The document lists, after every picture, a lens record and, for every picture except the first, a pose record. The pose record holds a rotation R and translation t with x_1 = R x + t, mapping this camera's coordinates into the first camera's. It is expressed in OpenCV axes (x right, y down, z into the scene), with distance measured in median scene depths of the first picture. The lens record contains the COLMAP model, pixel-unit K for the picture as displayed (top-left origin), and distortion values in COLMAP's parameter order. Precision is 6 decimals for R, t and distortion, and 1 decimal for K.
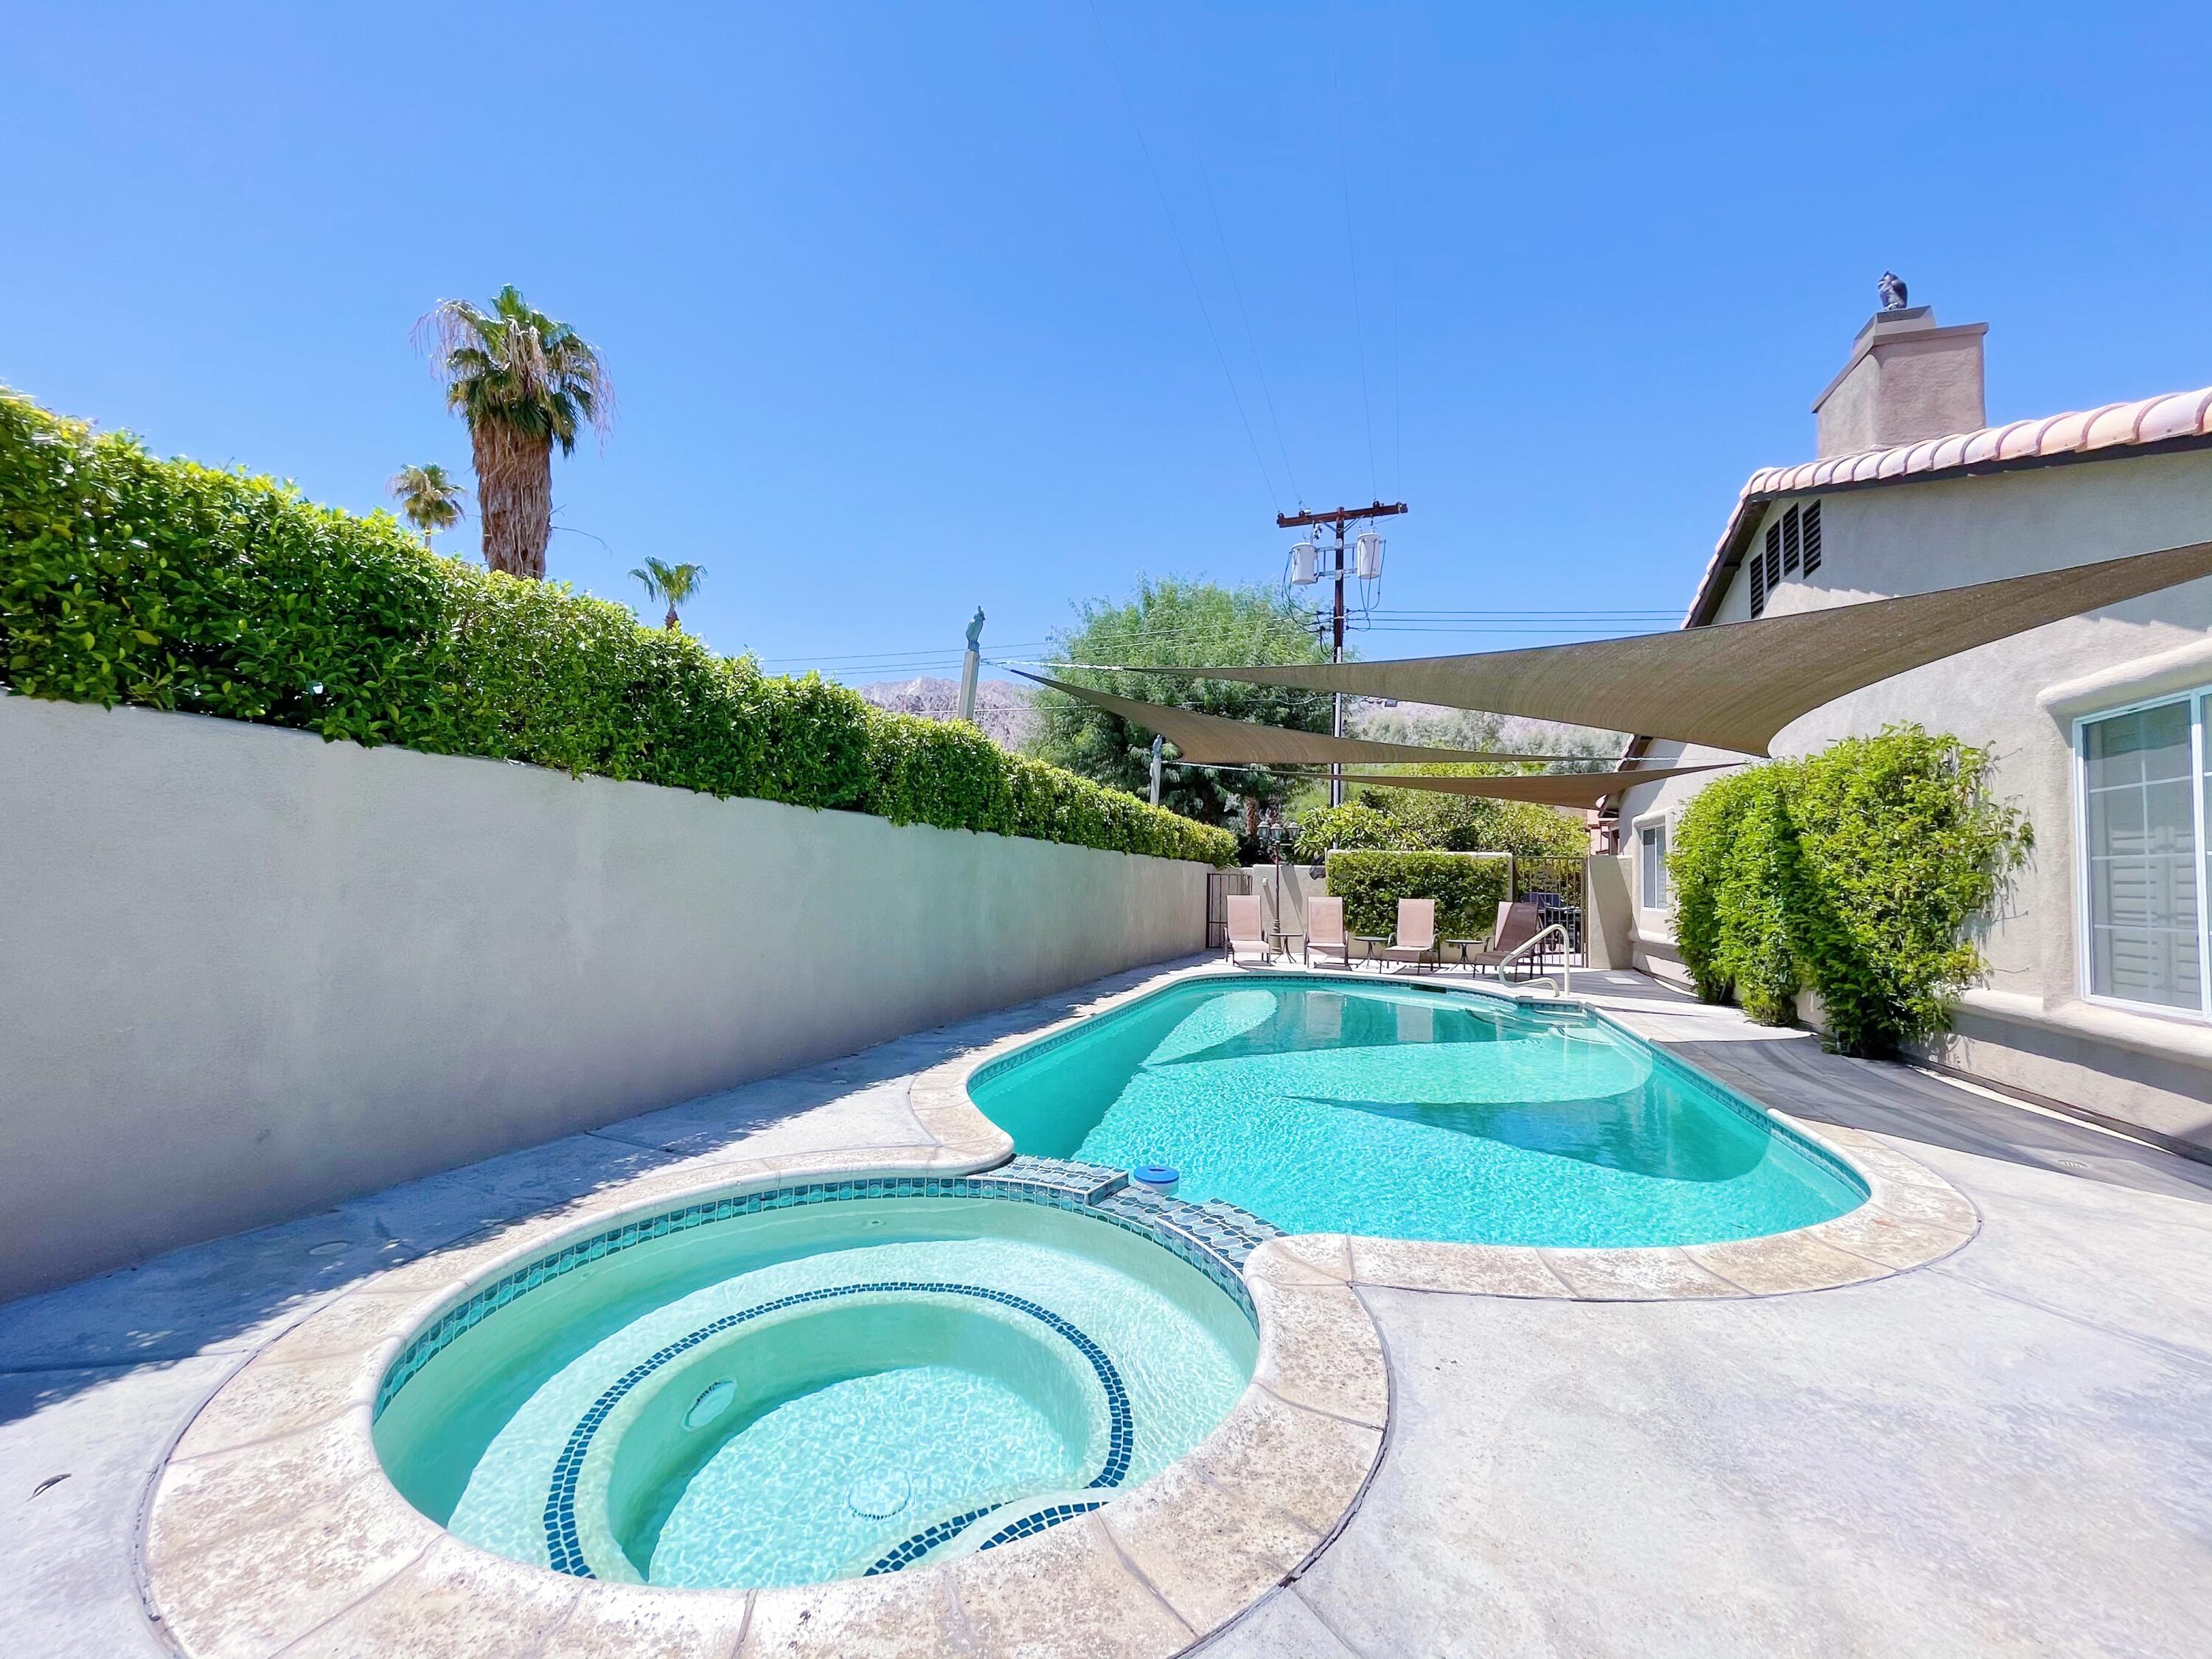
lens RADIAL K [[889.7, 0, 1105.9], [0, 889.7, 835.8], [0, 0, 1]] dist [-0.005403, -0.000339]
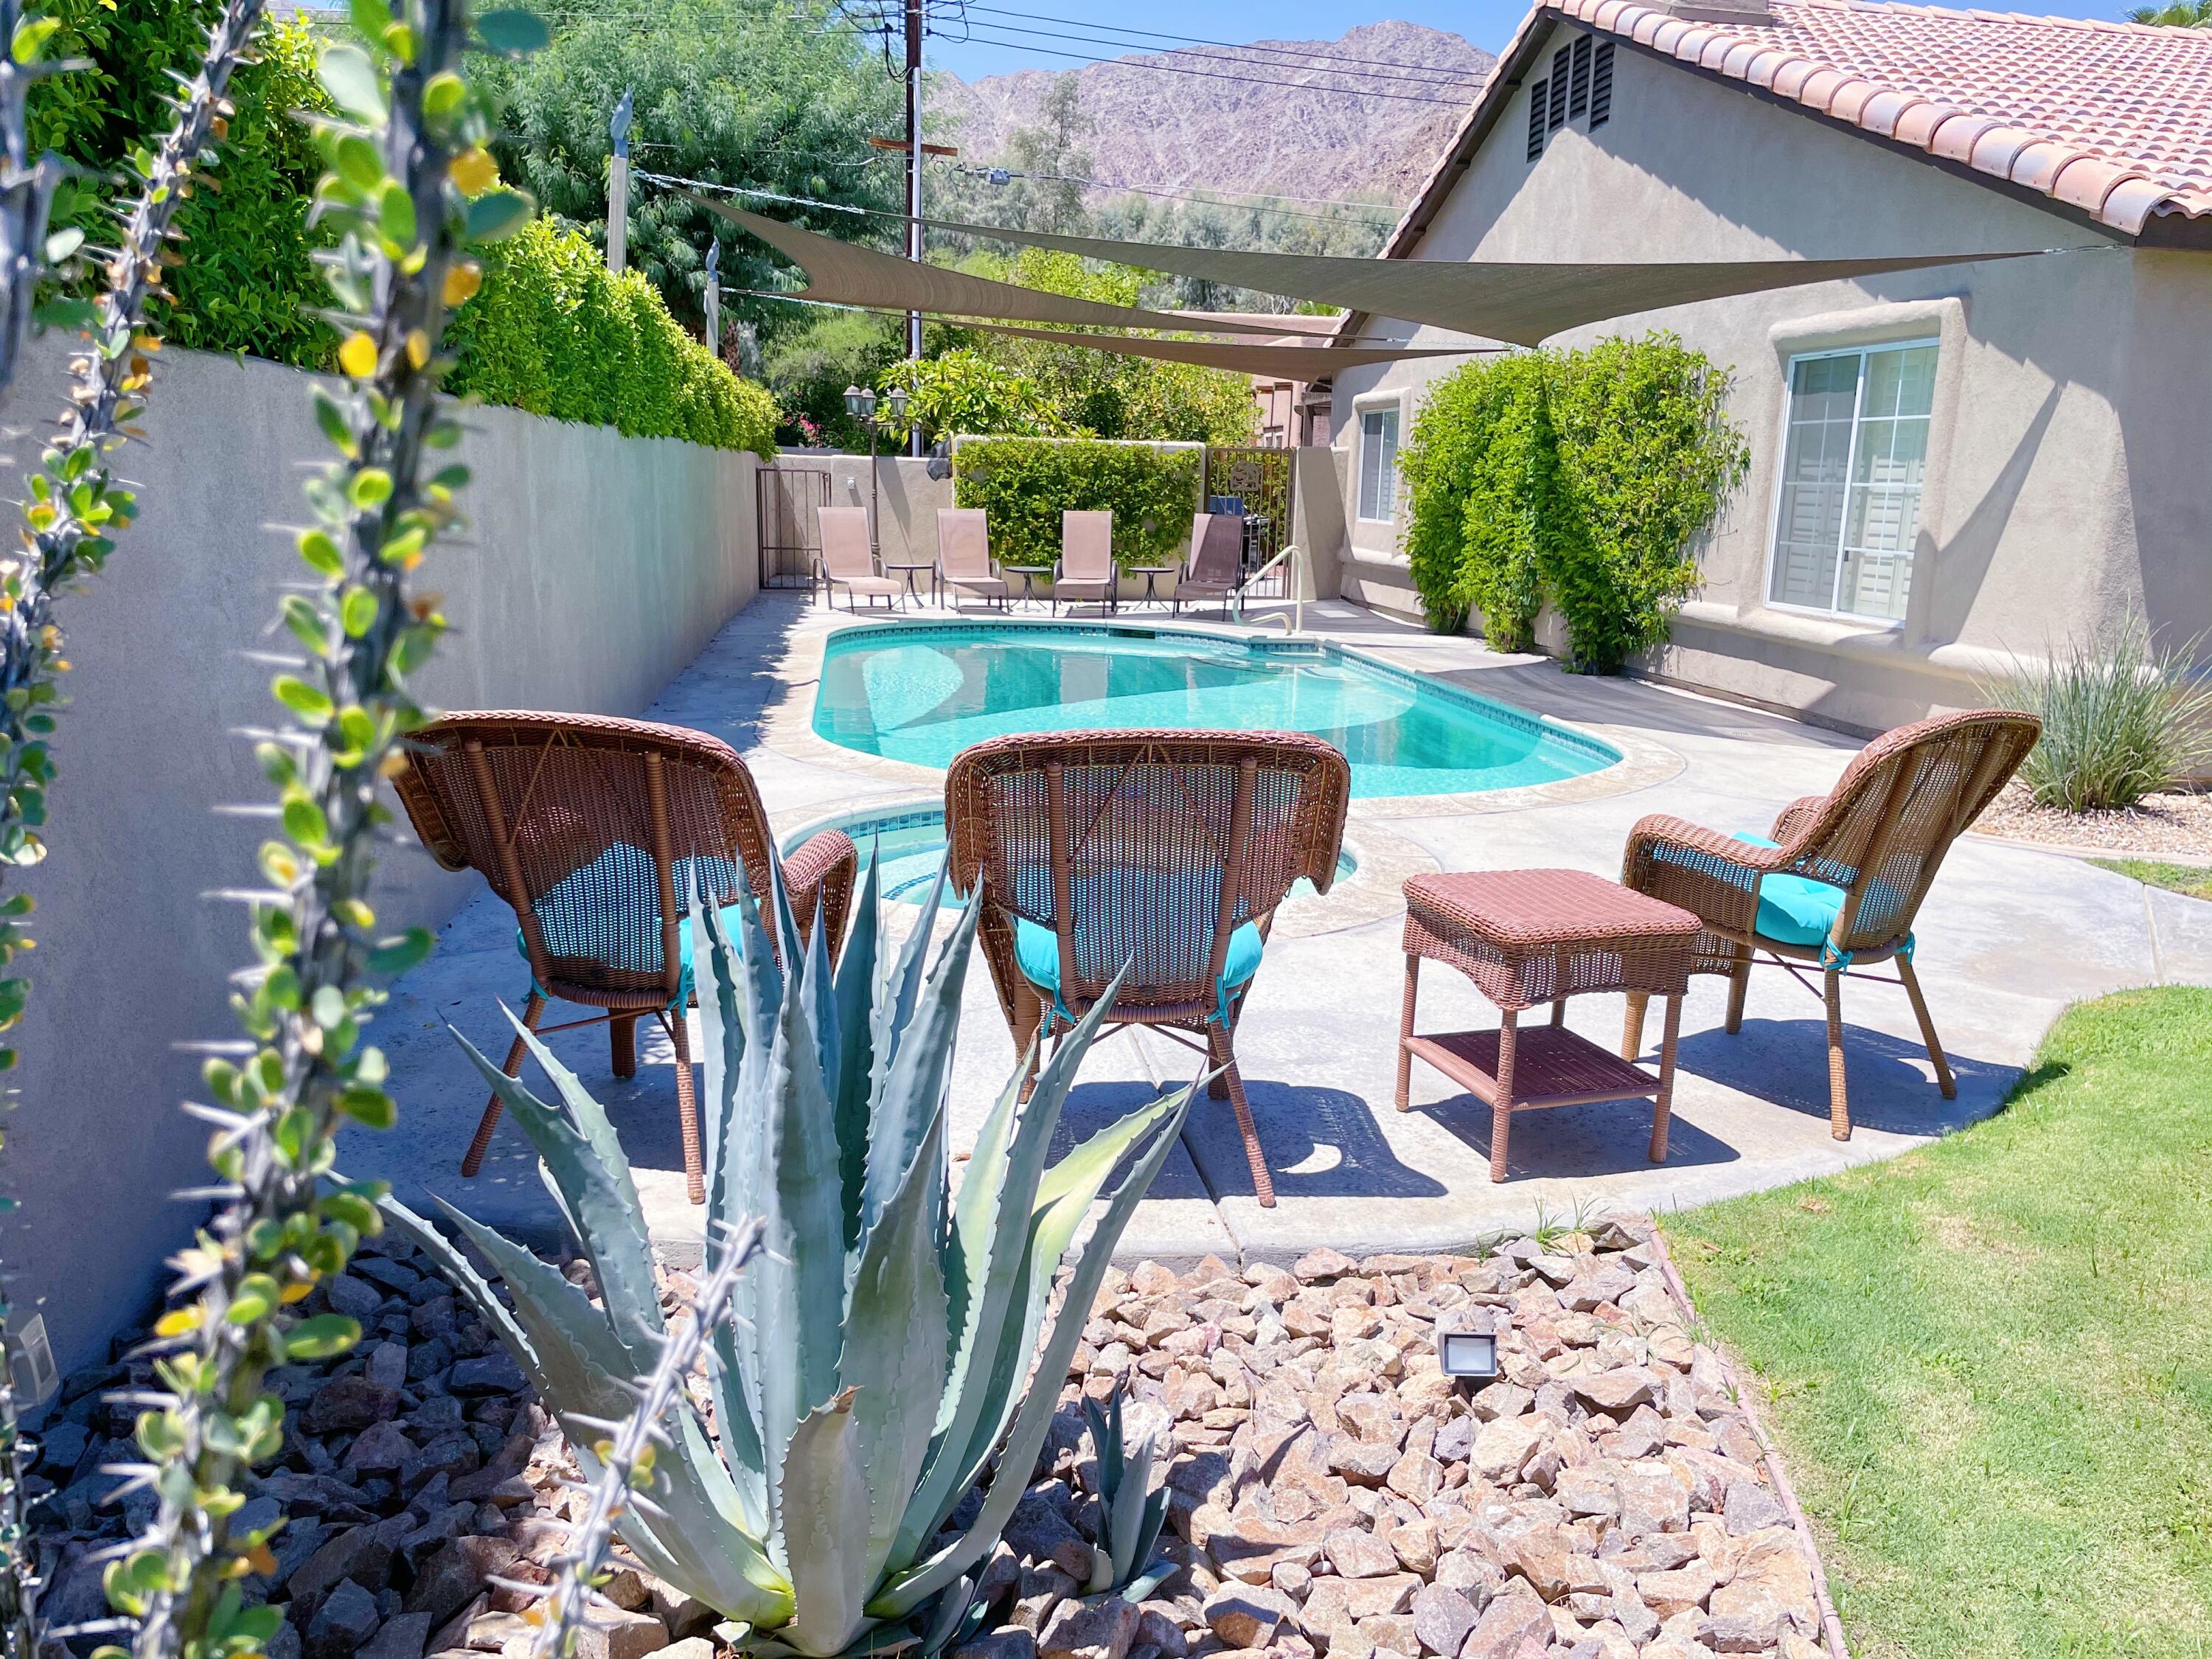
lens RADIAL K [[1666.1, 0, 1106.0], [0, 1666.1, 829.5], [0, 0, 1]] dist [0.075990, -0.098080]
pose [[0.898037, -0.096565, 0.429191, -0.414541], [-0.021848, 0.964618, 0.262745, -0.059808], [-0.439377, -0.245332, 0.864153, -0.386077]]
